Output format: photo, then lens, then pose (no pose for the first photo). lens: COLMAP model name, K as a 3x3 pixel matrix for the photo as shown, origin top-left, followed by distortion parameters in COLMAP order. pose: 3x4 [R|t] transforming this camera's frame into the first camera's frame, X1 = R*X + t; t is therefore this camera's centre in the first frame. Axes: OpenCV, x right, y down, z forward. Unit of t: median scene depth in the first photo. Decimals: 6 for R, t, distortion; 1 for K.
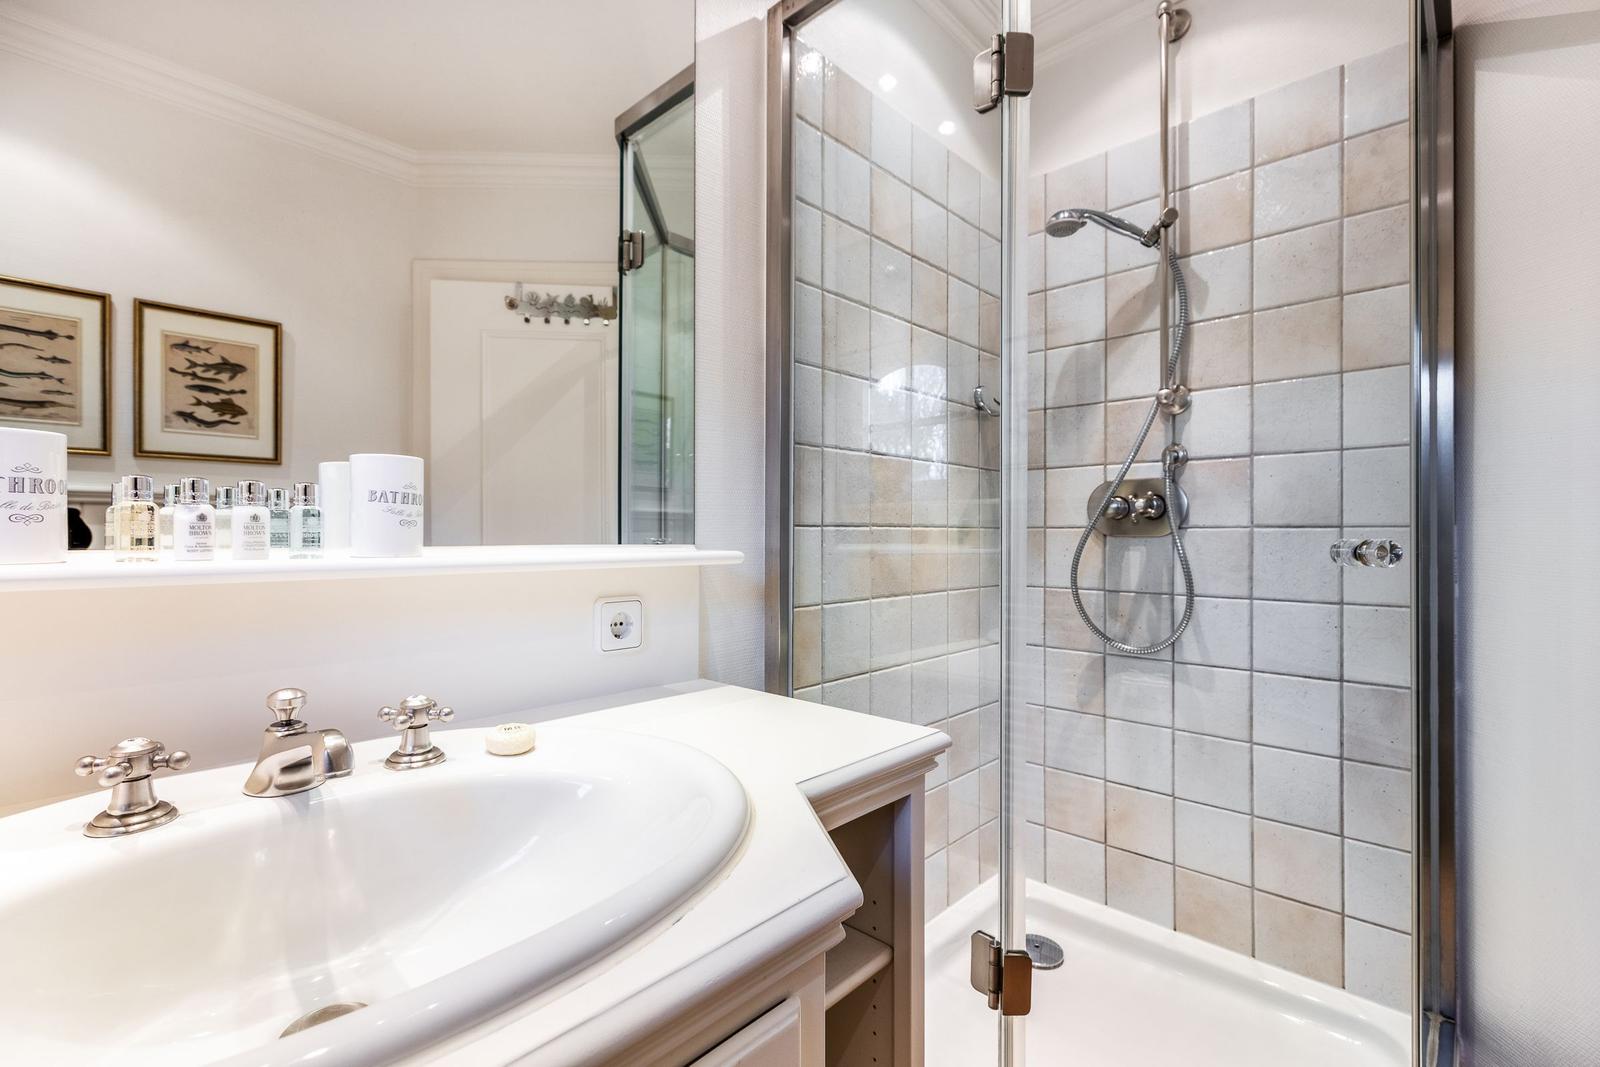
lens RADIAL K [[710.5, 0, 800.0], [0, 710.5, 533.5], [0, 0, 1]] dist [-0.001502, -0.000338]
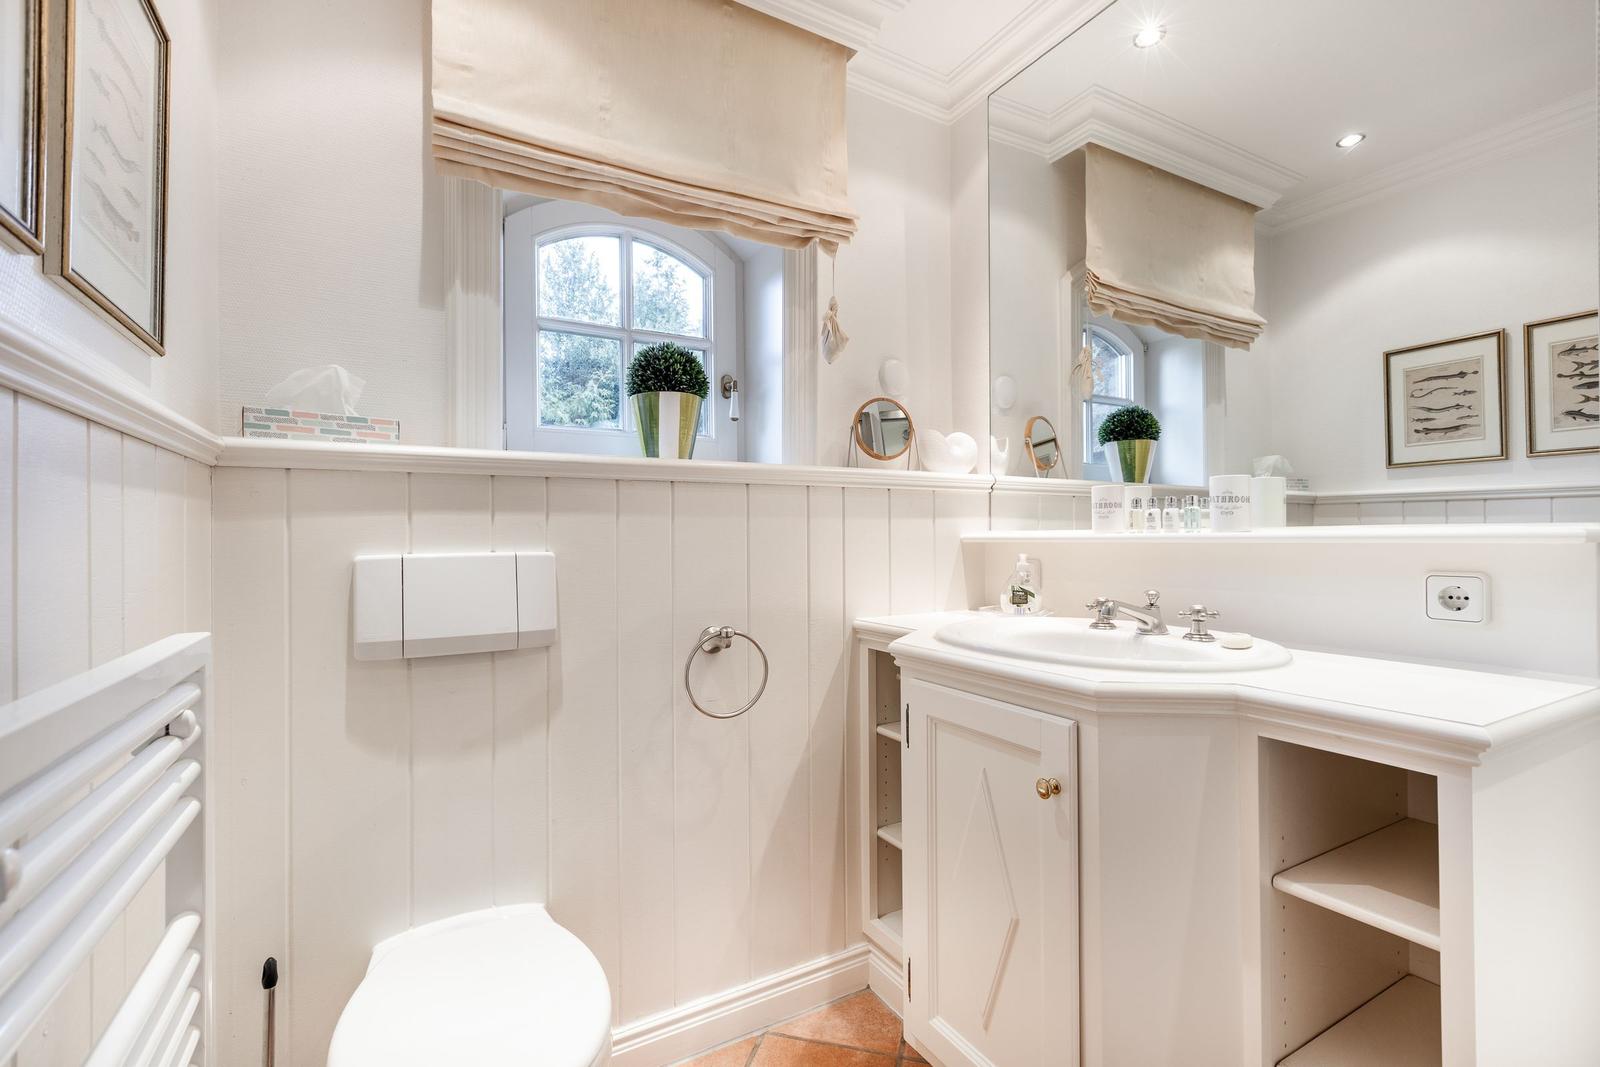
lens RADIAL K [[710.5, 0, 800.0], [0, 710.5, 533.5], [0, 0, 1]] dist [-0.001502, -0.000338]
pose [[-0.293375, -0.004258, -0.955988, 0.561024], [0.010327, 0.999918, -0.007623, 0.015127], [0.955942, -0.012109, -0.293307, 0.190154]]
